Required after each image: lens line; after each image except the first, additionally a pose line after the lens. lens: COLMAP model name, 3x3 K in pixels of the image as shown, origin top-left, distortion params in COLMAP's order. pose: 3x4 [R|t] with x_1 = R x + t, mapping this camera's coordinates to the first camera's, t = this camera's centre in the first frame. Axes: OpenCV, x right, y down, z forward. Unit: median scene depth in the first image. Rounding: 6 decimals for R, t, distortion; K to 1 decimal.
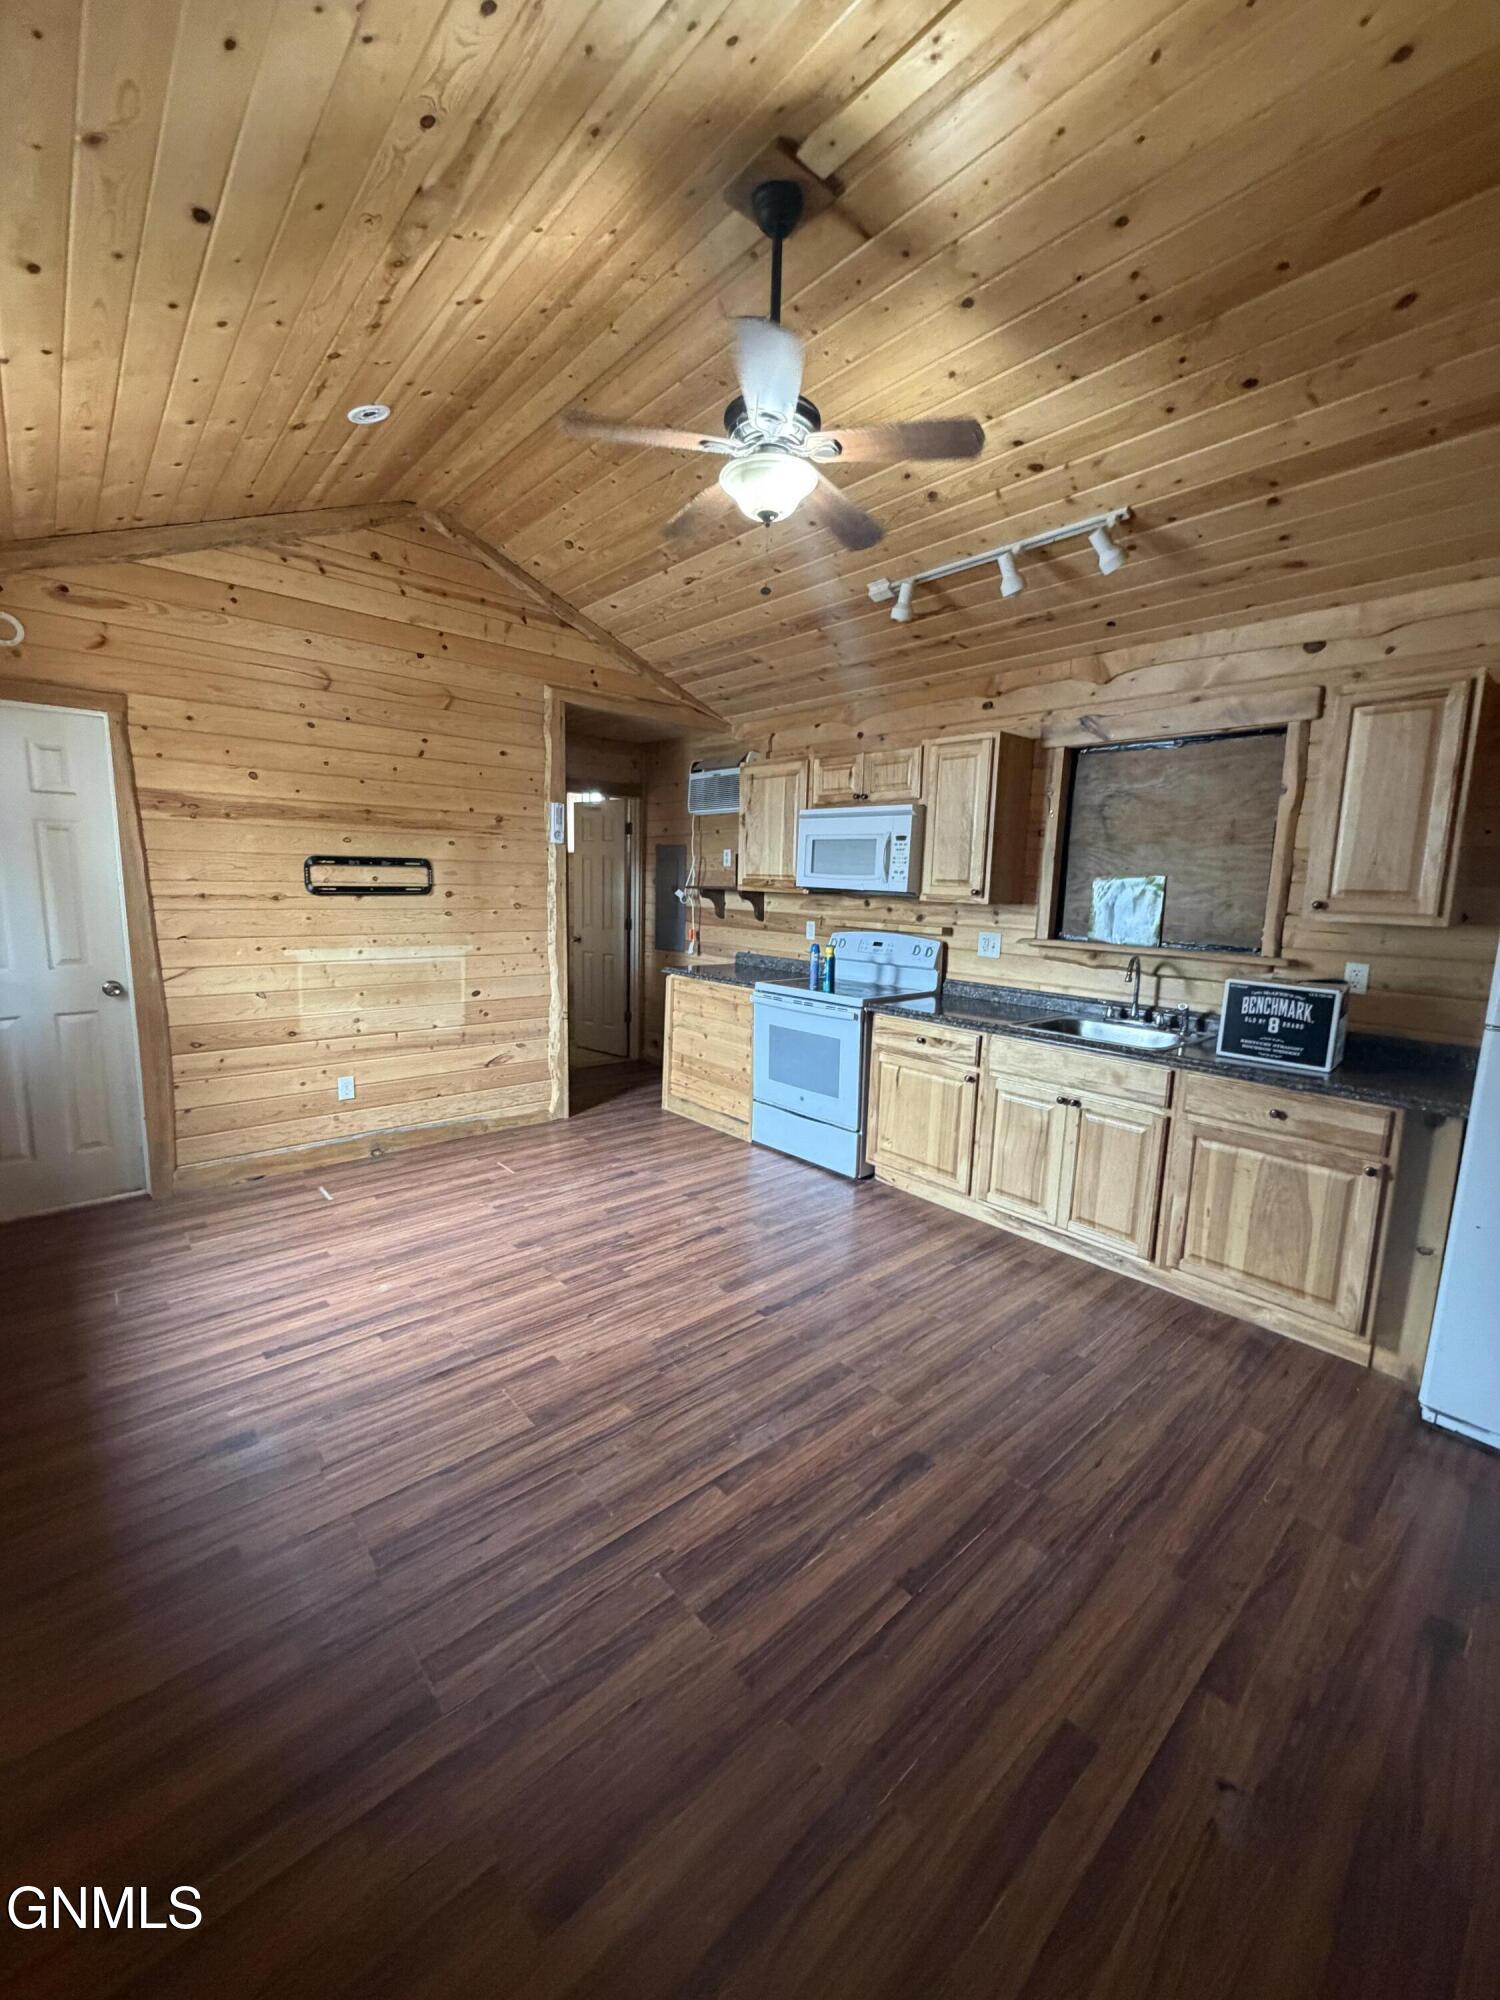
lens RADIAL K [[798.1, 0, 751.1], [0, 798.1, 996.2], [0, 0, 1]] dist [0.000302, -0.000484]
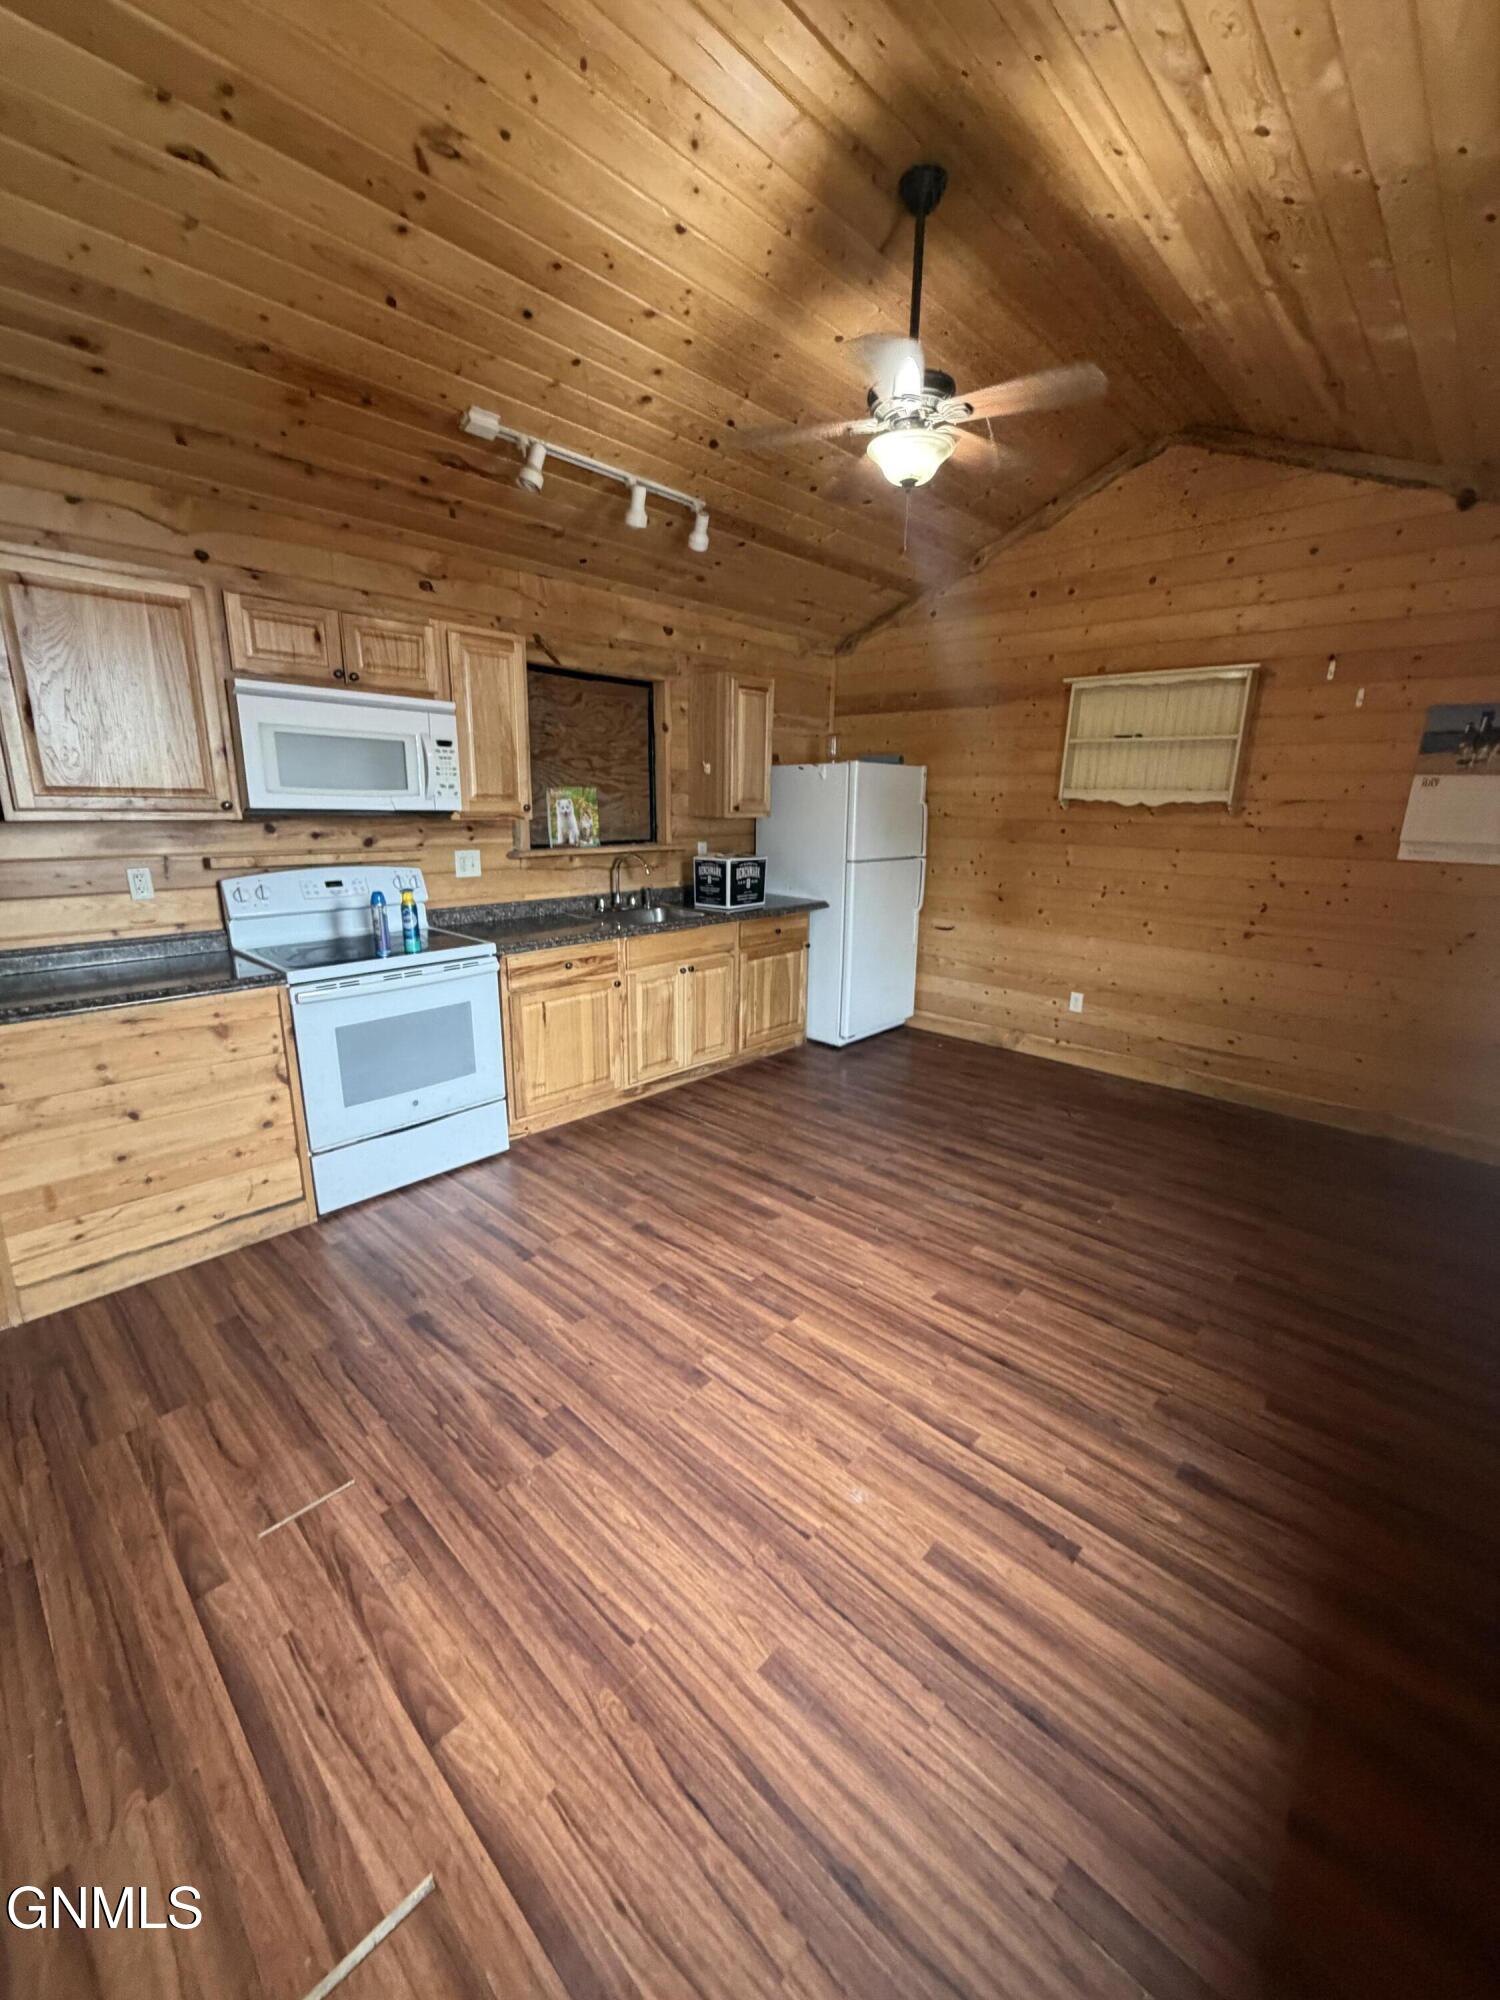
lens RADIAL K [[798.1, 0, 750.3], [0, 798.1, 996.8], [0, 0, 1]] dist [0.000302, -0.000484]
pose [[-0.092304, -0.272995, 0.957577, -0.910647], [0.125824, 0.950776, 0.283184, -0.190189], [-0.987749, 0.146625, -0.053411, 1.021163]]
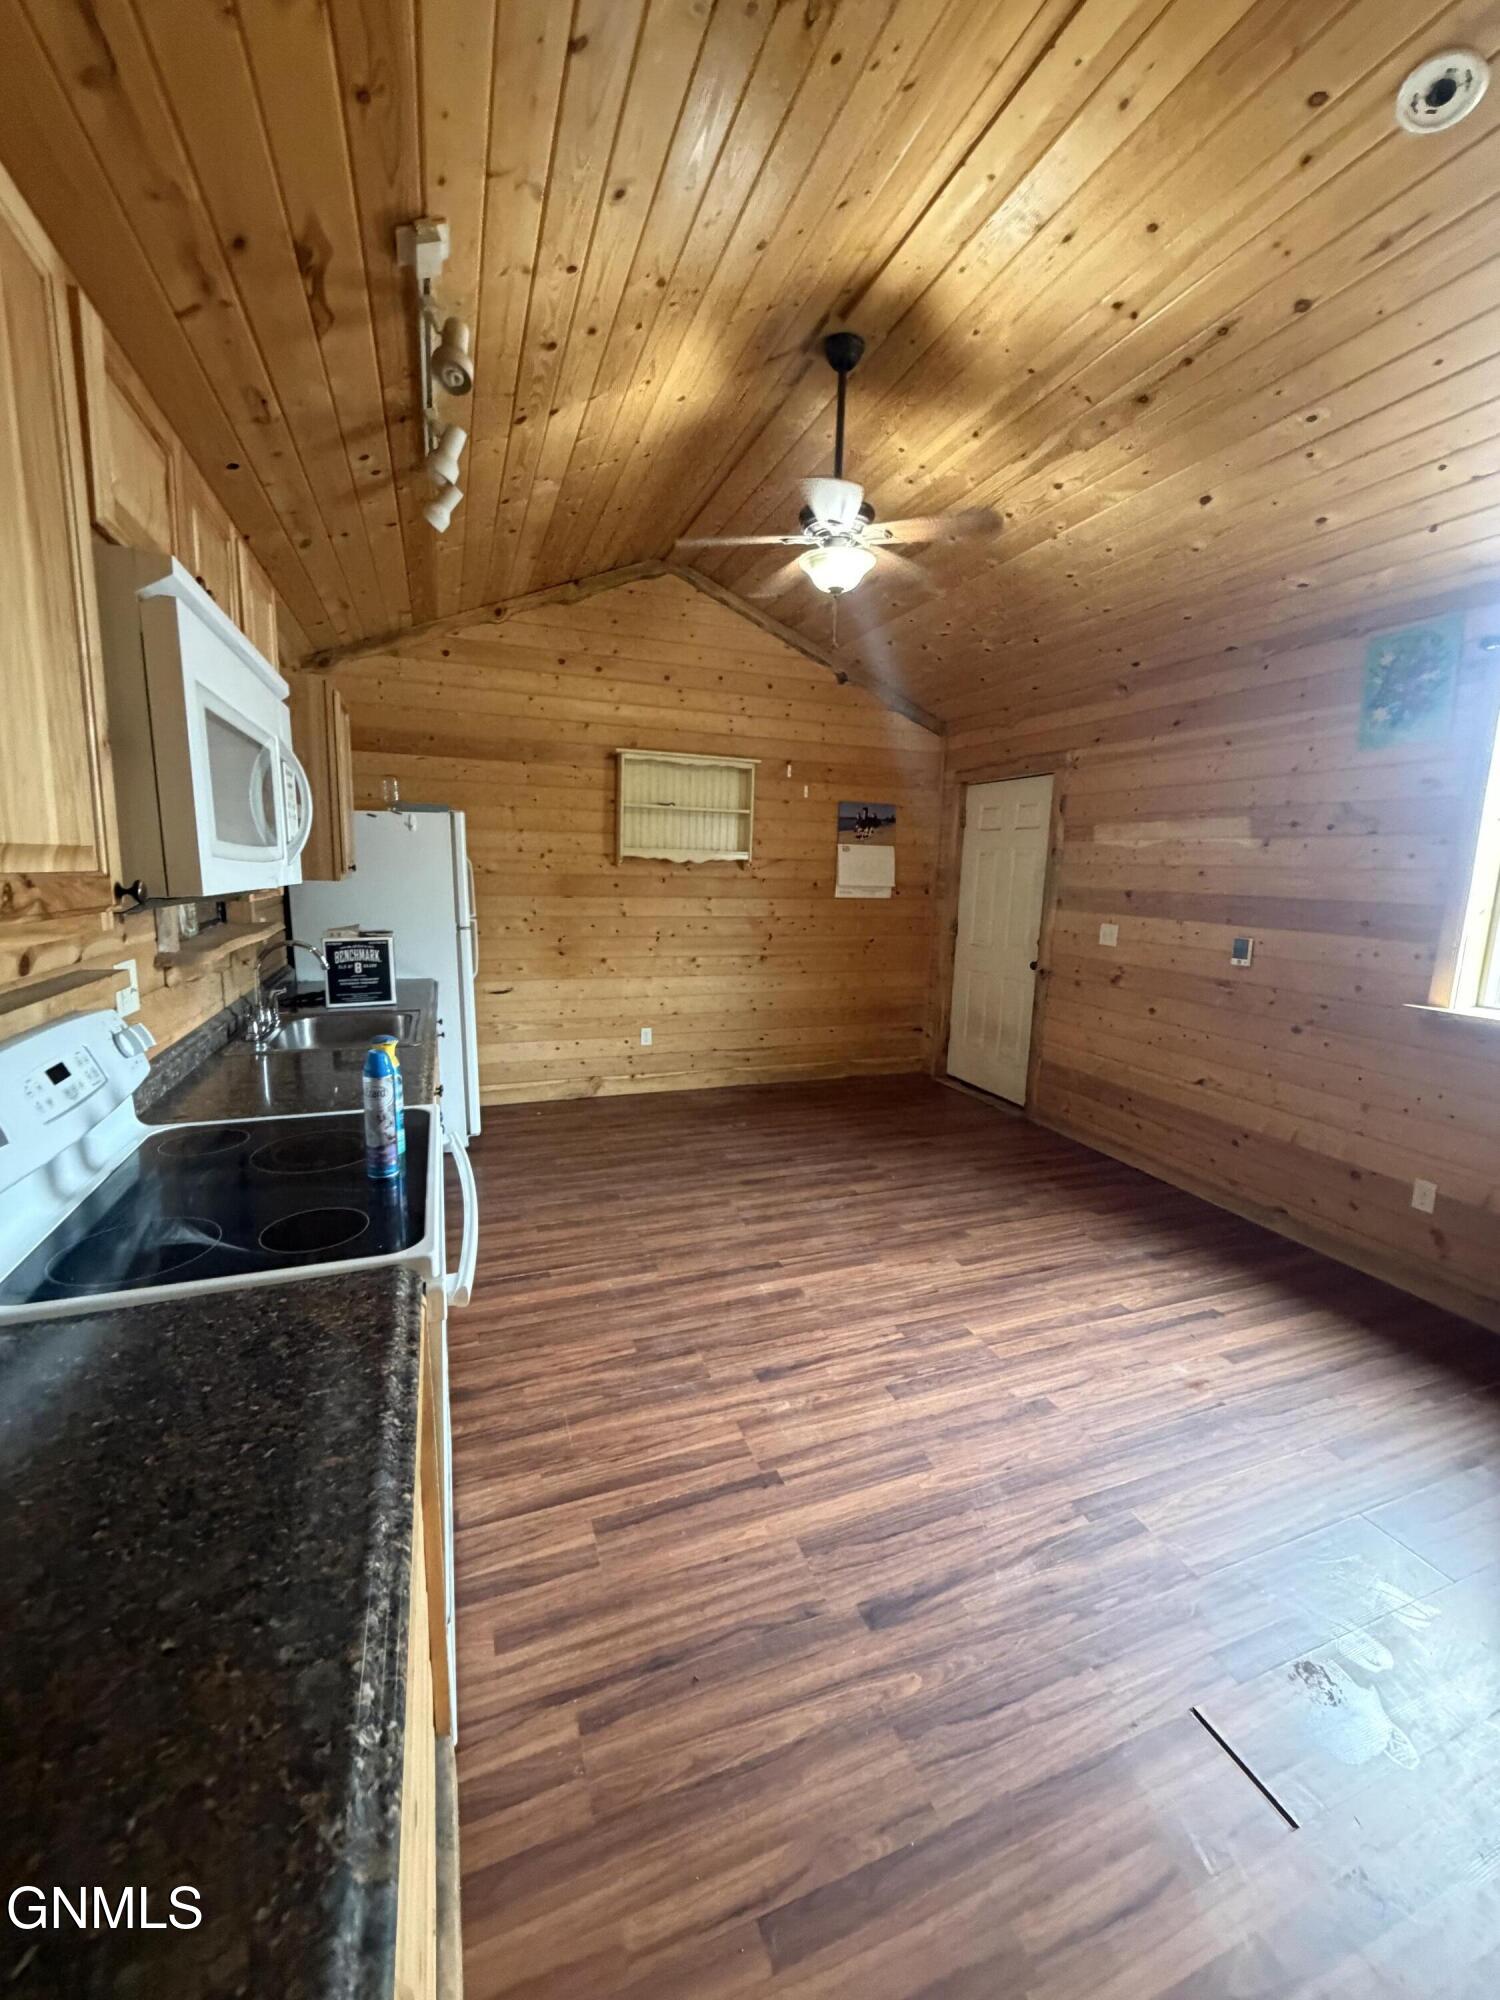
lens RADIAL K [[798.1, 0, 751.5], [0, 798.1, 995.5], [0, 0, 1]] dist [0.000302, -0.000484]
pose [[-0.933659, -0.109279, 0.341086, -0.266287], [0.000236, 0.952129, 0.305695, -0.273951], [-0.358164, 0.285495, -0.888938, 1.750435]]
